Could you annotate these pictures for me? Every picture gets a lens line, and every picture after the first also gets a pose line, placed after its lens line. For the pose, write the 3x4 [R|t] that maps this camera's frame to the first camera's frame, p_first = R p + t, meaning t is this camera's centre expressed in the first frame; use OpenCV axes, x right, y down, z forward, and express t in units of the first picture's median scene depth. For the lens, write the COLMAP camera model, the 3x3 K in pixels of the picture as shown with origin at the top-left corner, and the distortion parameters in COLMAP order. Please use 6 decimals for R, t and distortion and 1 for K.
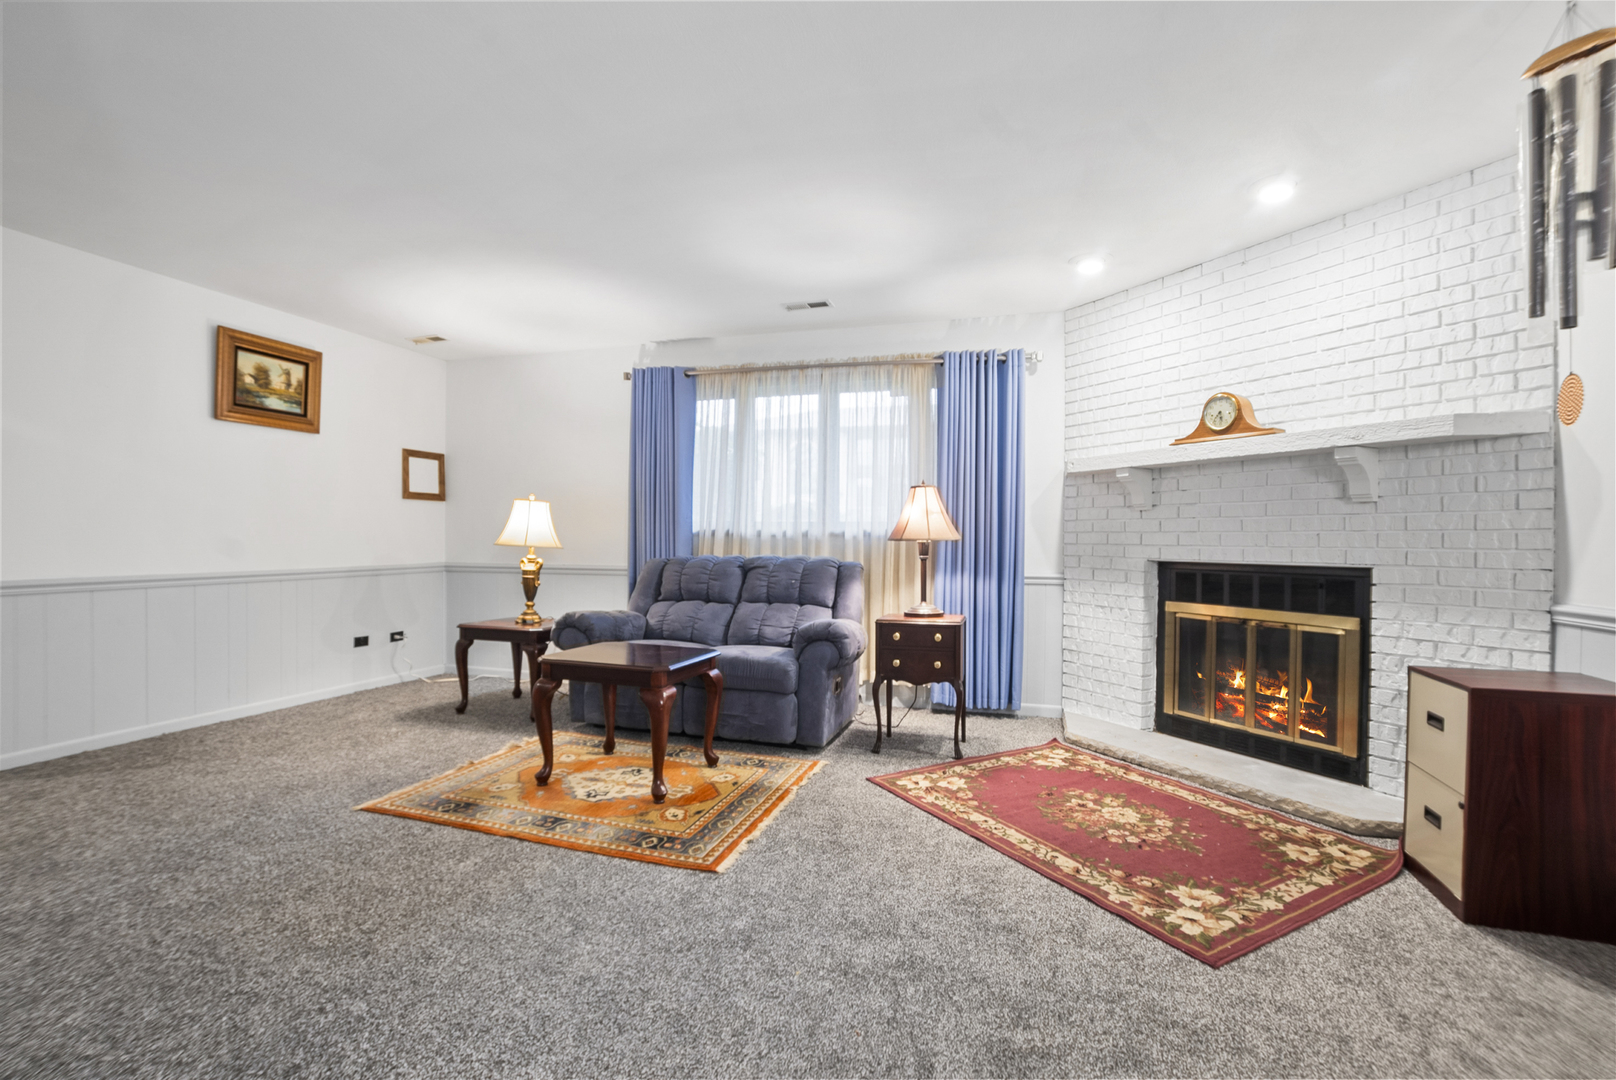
lens RADIAL K [[721.1, 0, 817.6], [0, 721.1, 541.8], [0, 0, 1]] dist [0.003542, -0.001318]
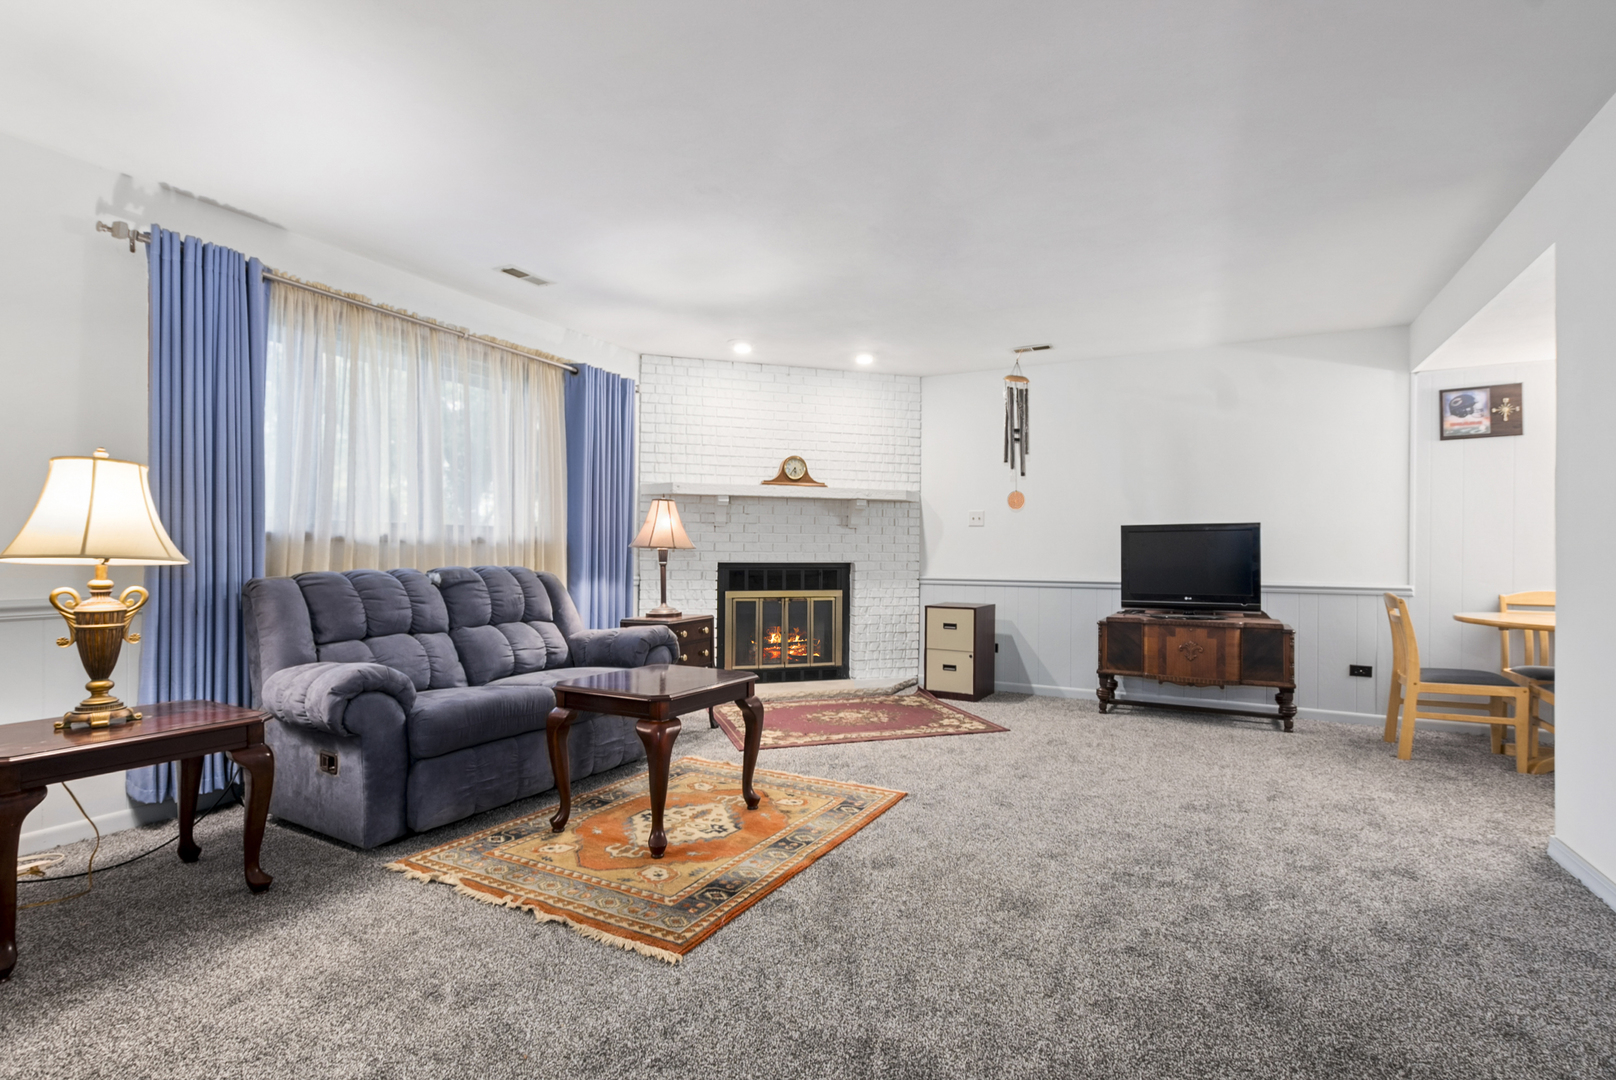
lens RADIAL K [[772.8, 0, 821.4], [0, 772.8, 550.7], [0, 0, 1]] dist [0.023600, 0.000429]
pose [[0.192790, -0.004812, 0.981228, -1.051282], [-0.001352, 0.999986, 0.005169, -0.004959], [-0.981239, -0.002323, 0.192781, 0.578985]]
